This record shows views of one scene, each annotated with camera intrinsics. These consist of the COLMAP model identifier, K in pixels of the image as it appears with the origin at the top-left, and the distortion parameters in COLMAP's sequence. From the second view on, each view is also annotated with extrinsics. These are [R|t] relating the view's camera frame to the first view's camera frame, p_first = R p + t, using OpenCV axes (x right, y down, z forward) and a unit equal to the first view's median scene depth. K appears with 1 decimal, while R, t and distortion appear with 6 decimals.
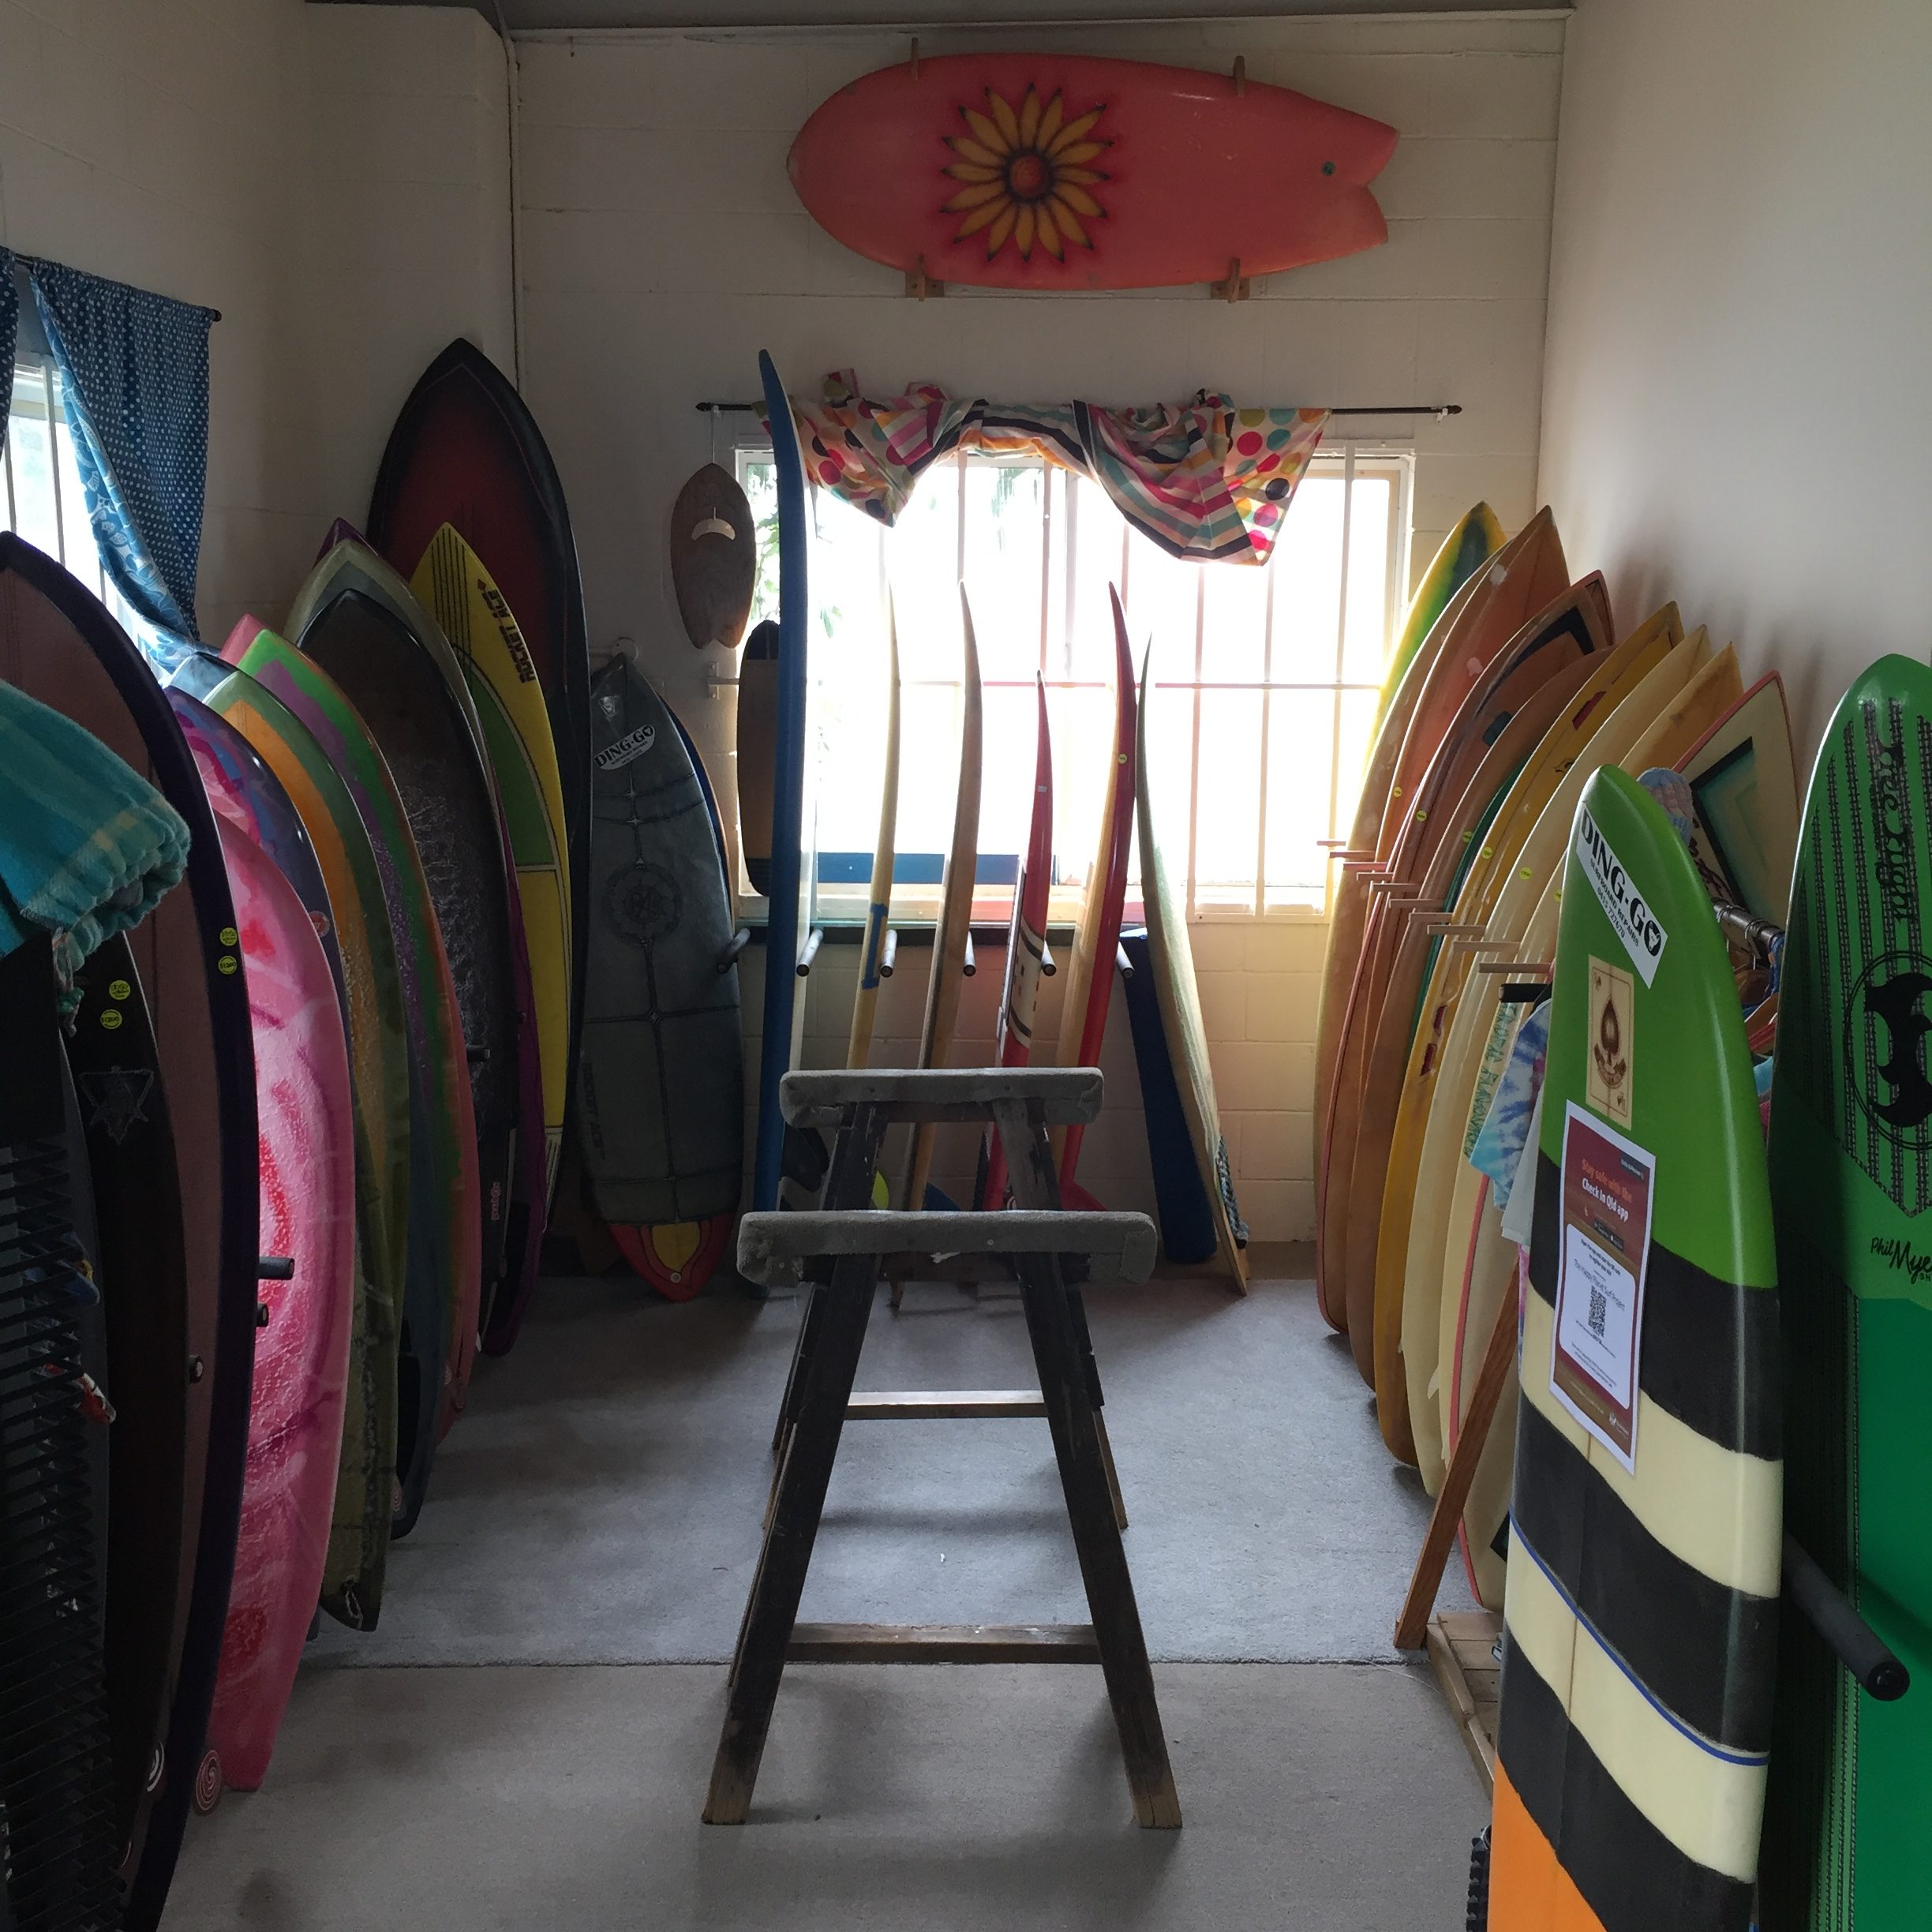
lens RADIAL K [[2200.2, 0, 974.0], [0, 2200.2, 962.1], [0, 0, 1]] dist [0.051642, 0.000000]
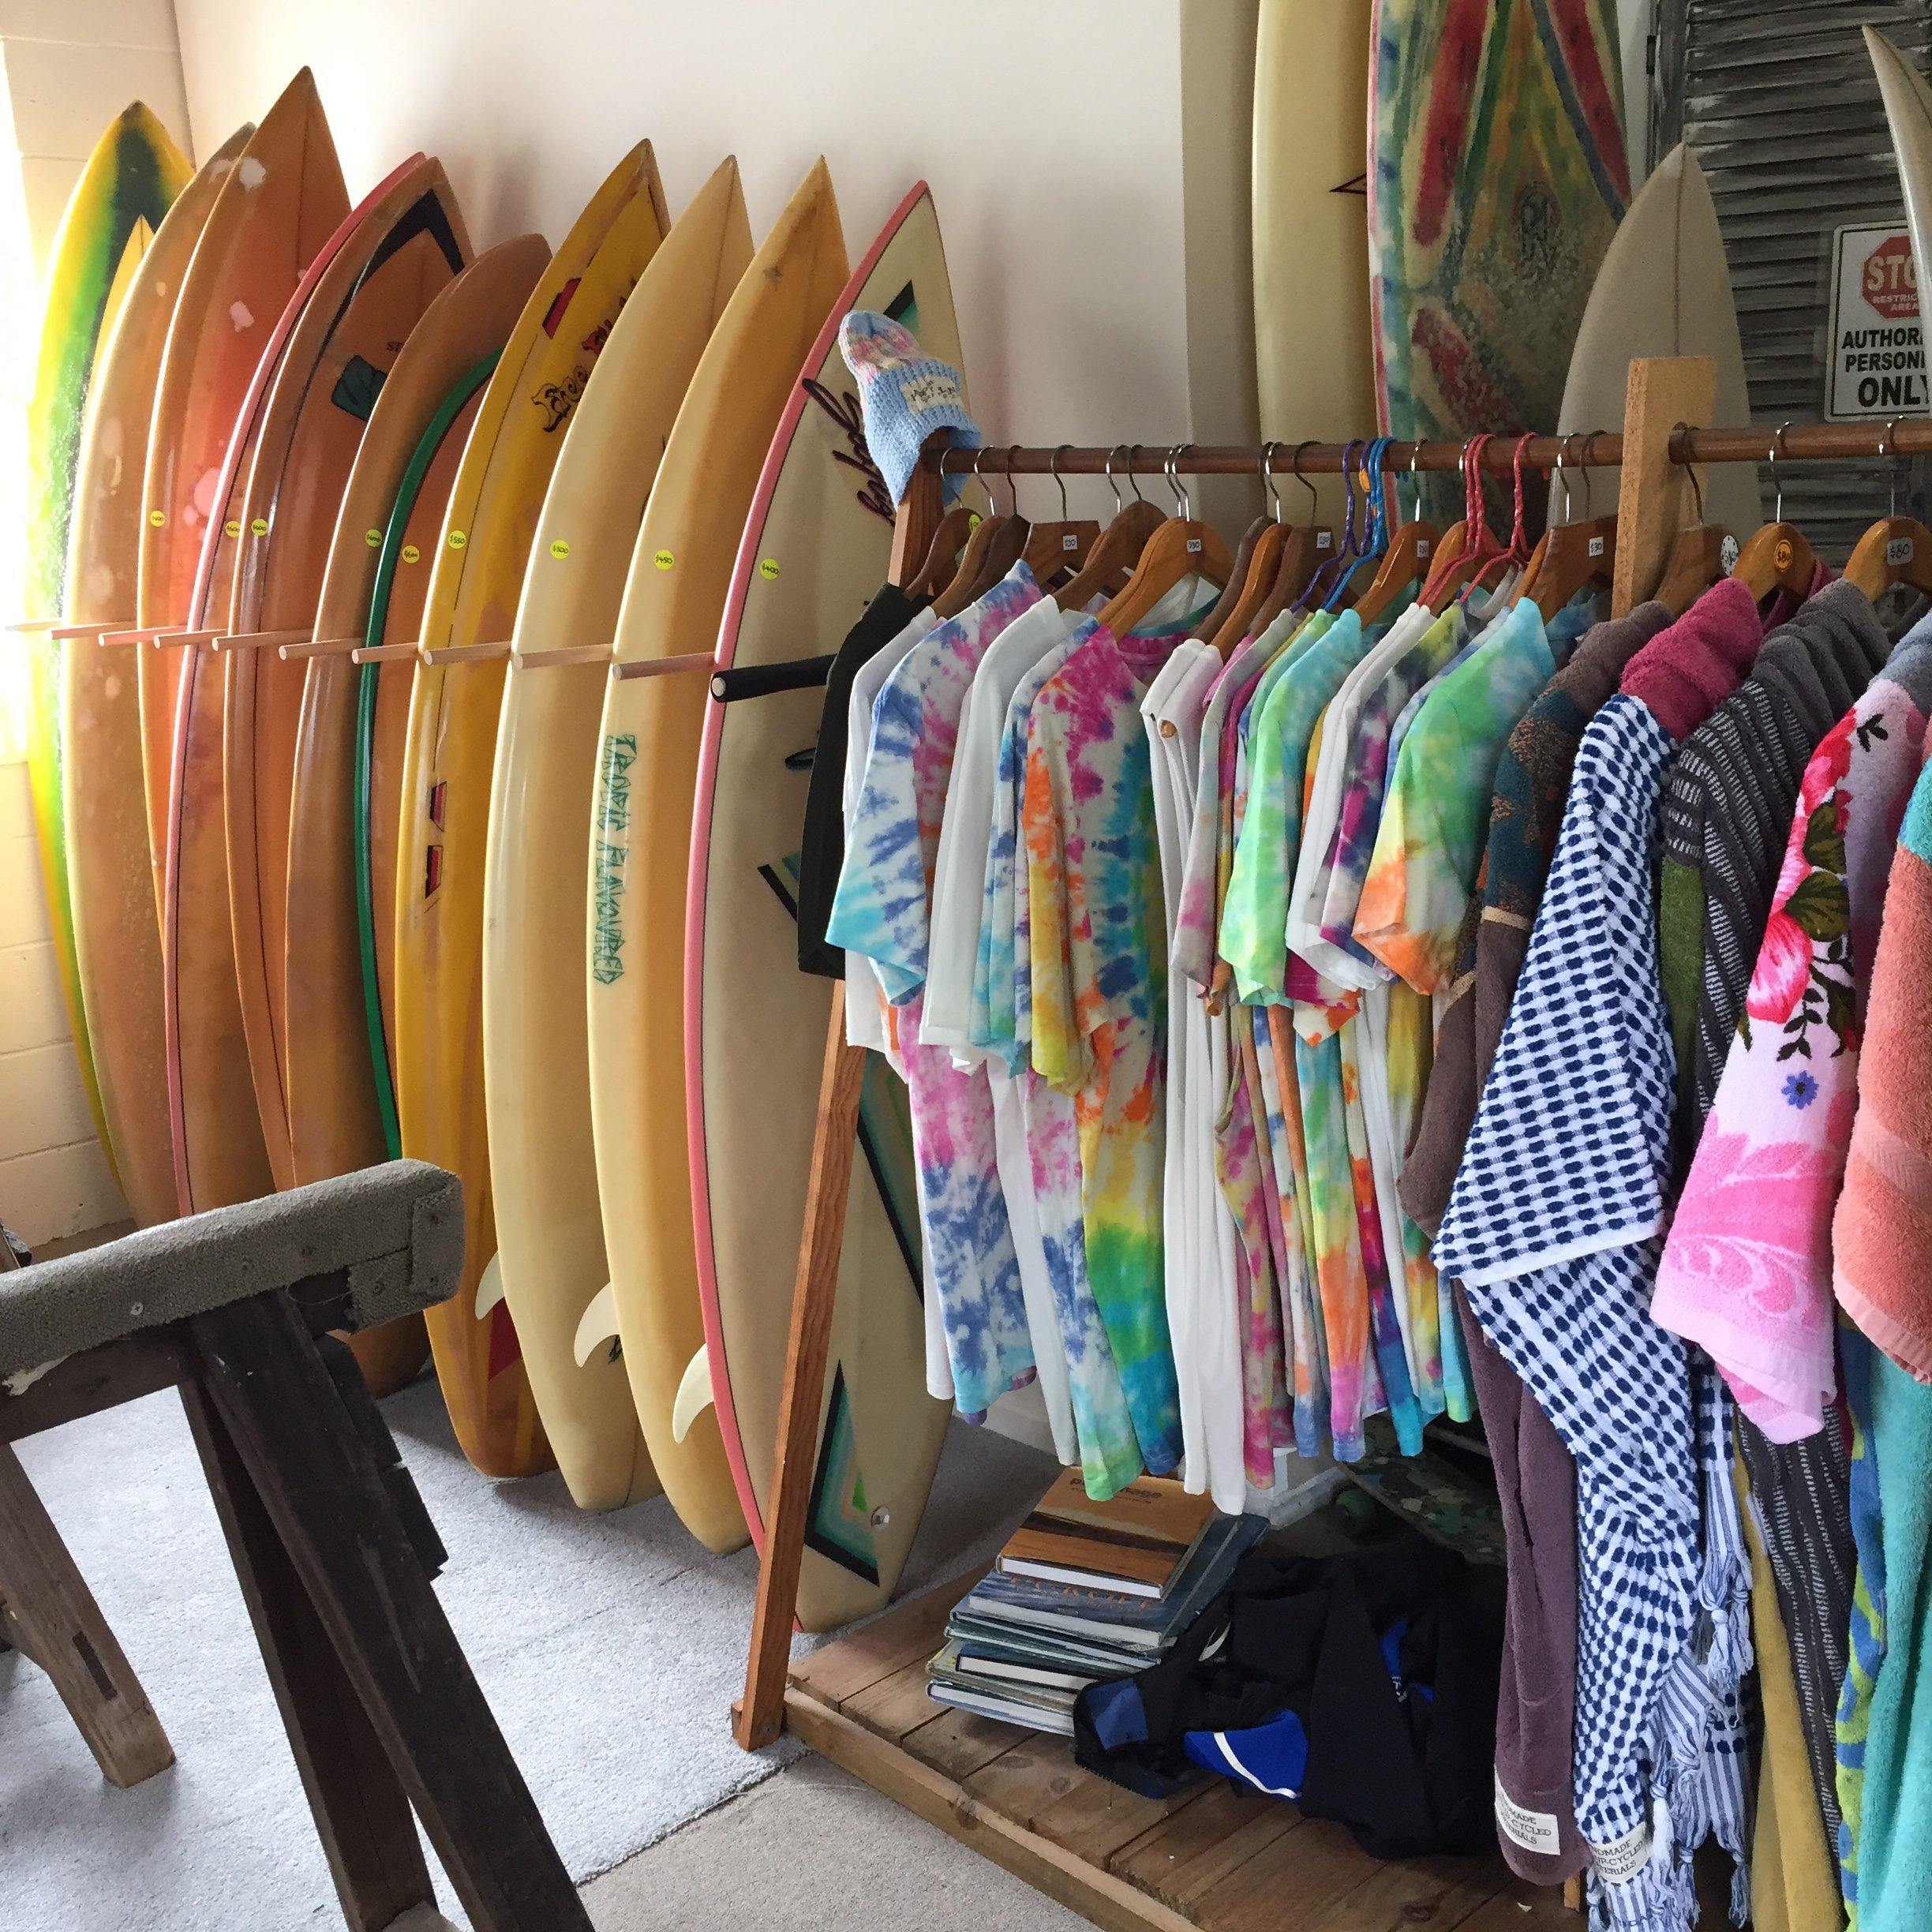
lens RADIAL K [[2200.2, 0, 962.9], [0, 2200.2, 976.4], [0, 0, 1]] dist [0.051642, 0.000000]
pose [[0.729260, -0.207376, 0.652054, -0.130656], [0.180447, 0.977518, 0.109072, 0.037980], [-0.660014, 0.038119, 0.750286, 0.487673]]
